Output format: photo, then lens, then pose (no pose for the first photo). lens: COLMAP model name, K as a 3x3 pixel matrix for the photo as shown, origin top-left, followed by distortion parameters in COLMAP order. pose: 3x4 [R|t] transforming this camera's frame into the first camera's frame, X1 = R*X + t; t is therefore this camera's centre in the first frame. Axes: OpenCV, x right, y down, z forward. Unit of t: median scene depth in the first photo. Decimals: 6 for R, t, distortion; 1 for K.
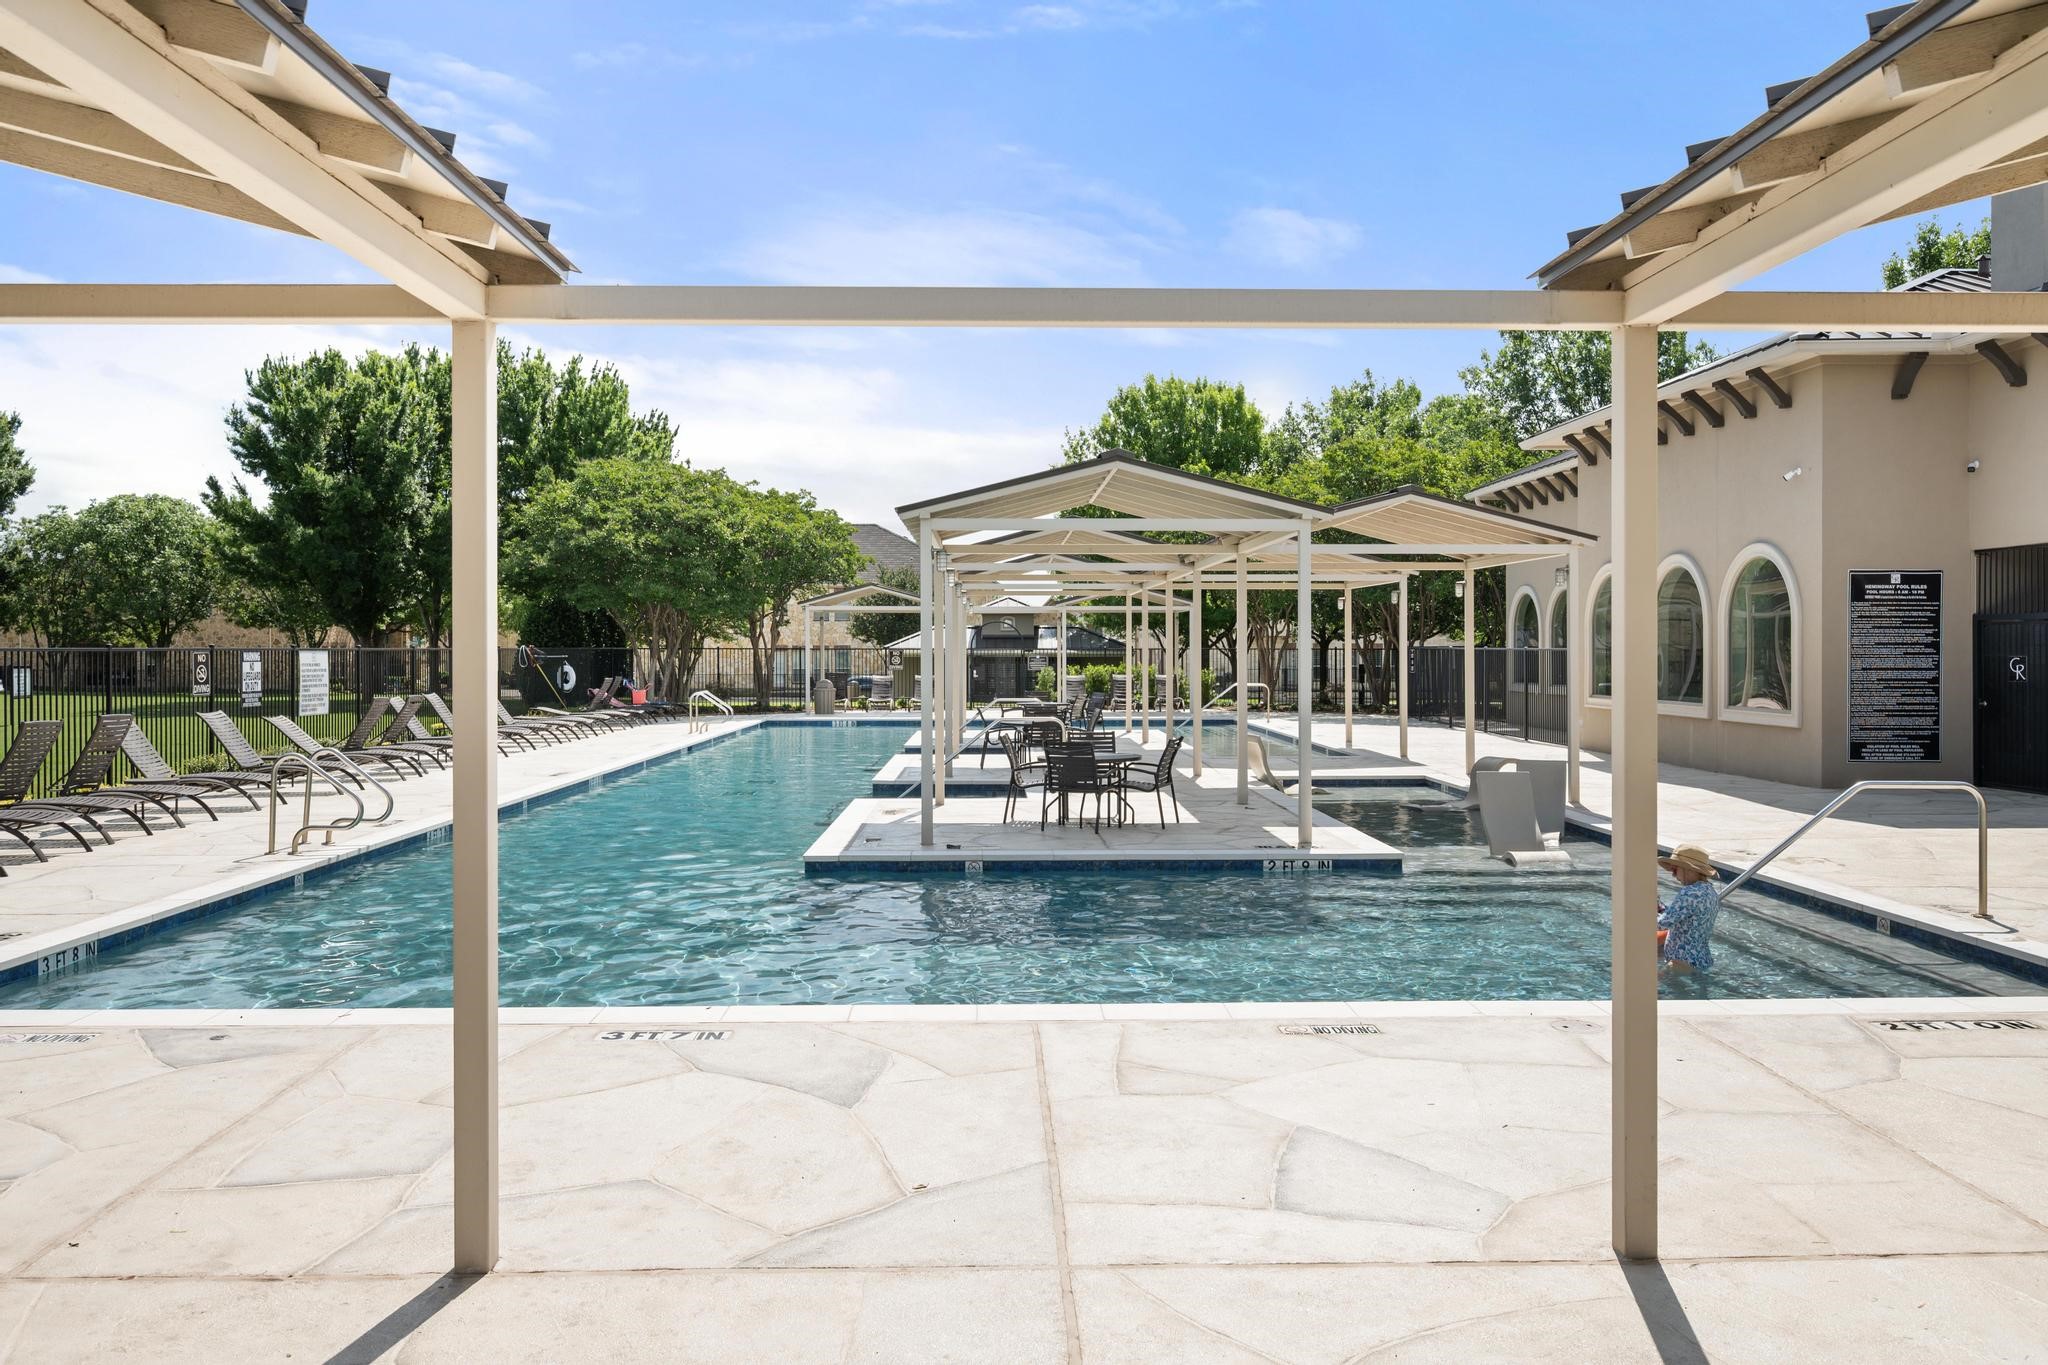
lens RADIAL K [[1511.1, 0, 1025.1], [0, 1511.1, 673.3], [0, 0, 1]] dist [-0.010356, -0.000945]
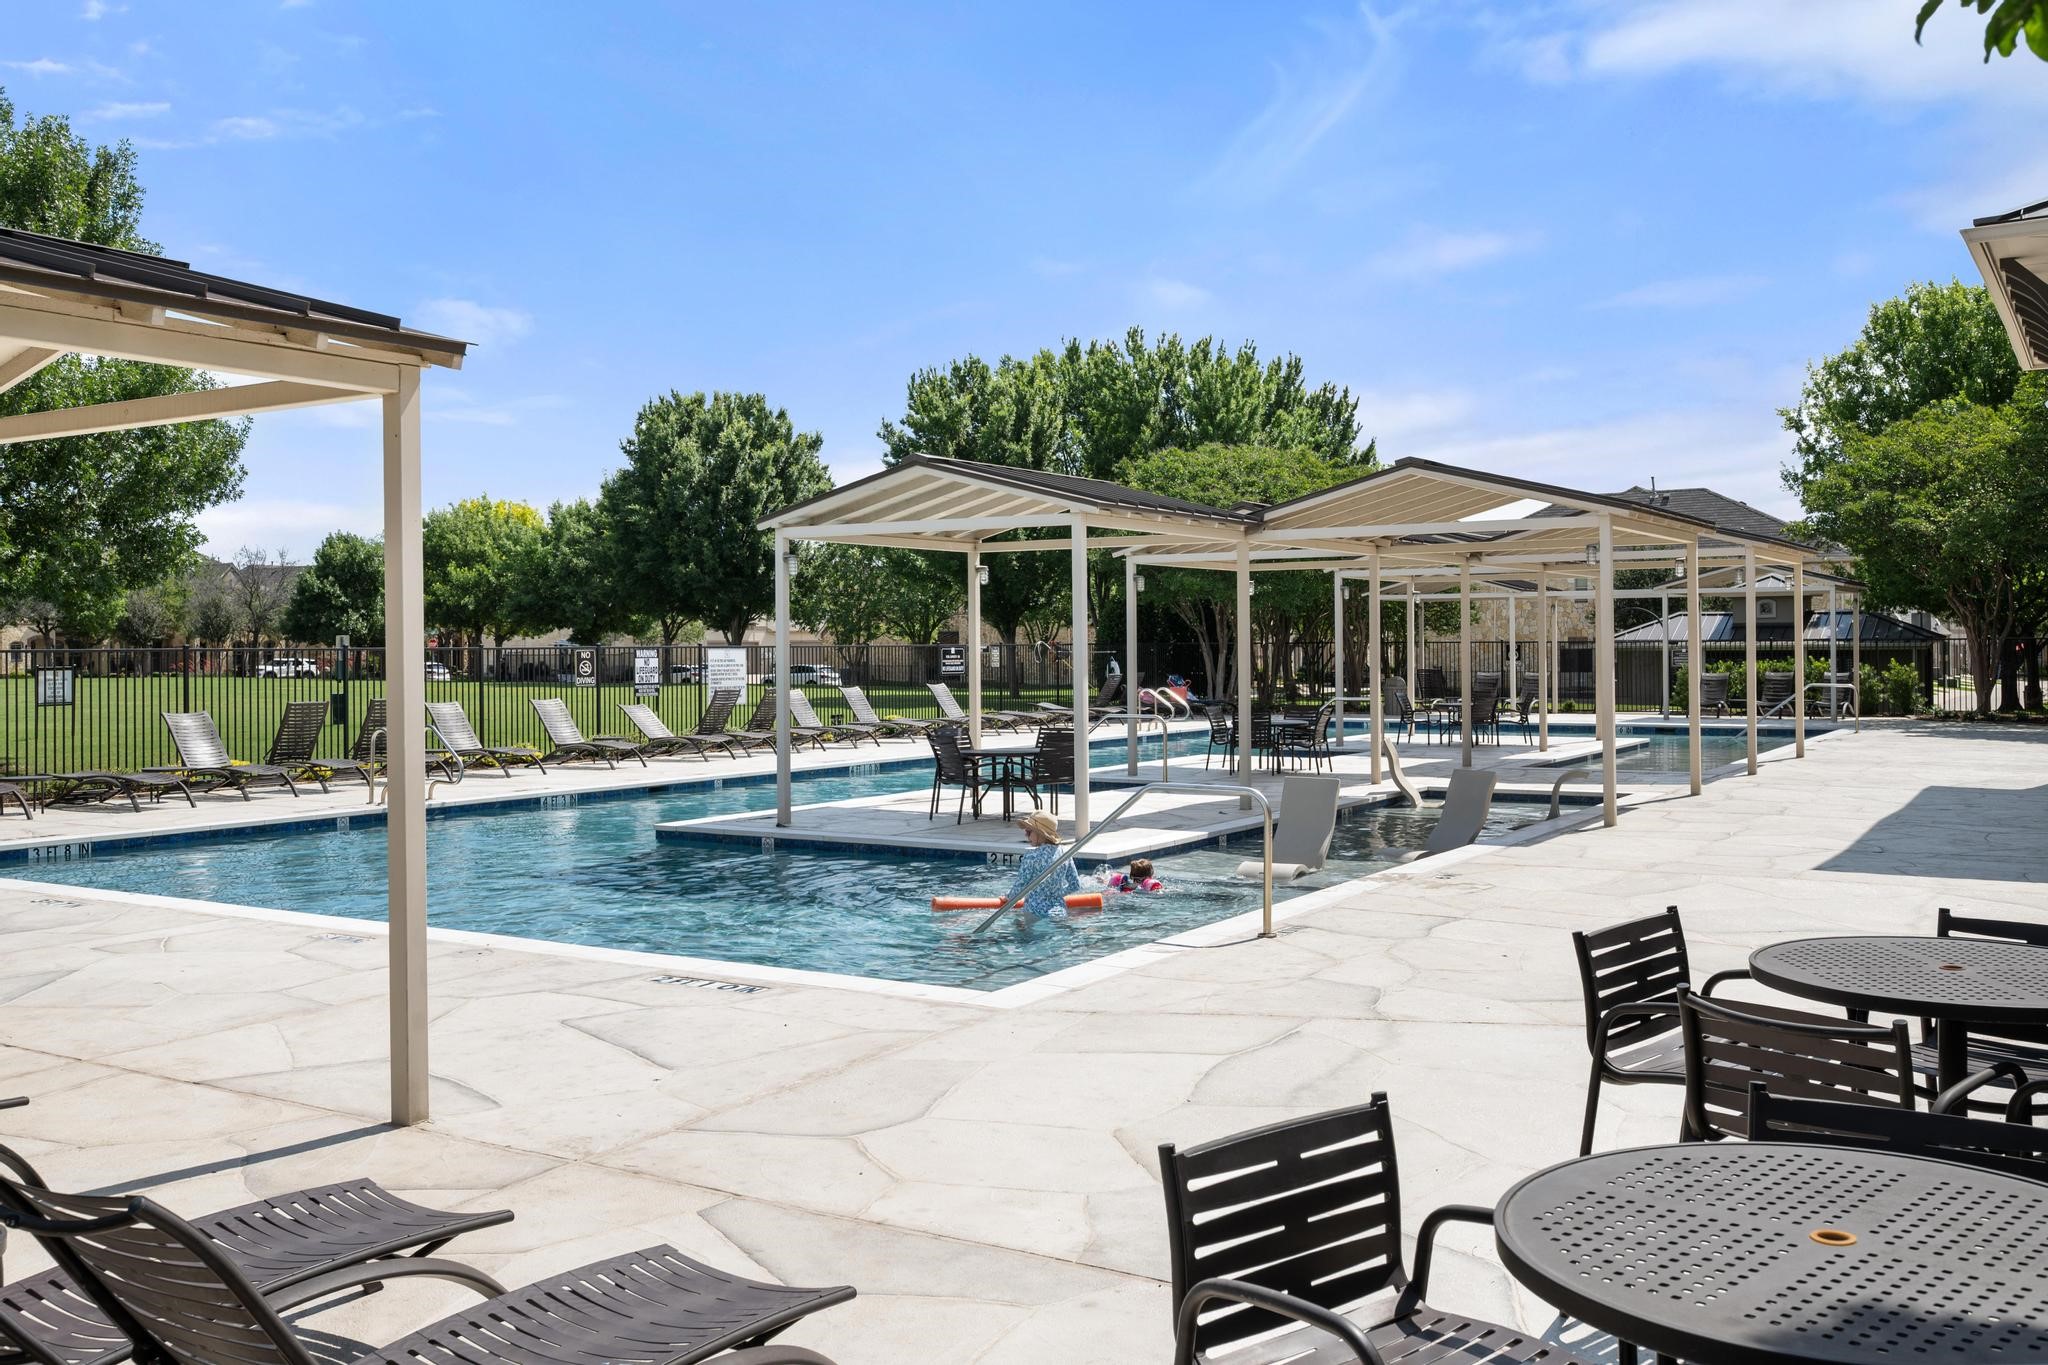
lens RADIAL K [[1750.1, 0, 1024.7], [0, 1750.1, 680.9], [0, 0, 1]] dist [-0.002293, -0.006628]
pose [[0.840826, 0.006062, -0.541271, 0.476253], [-0.002433, 0.999970, 0.007419, -0.000736], [0.541300, -0.004921, 0.840815, 0.009266]]
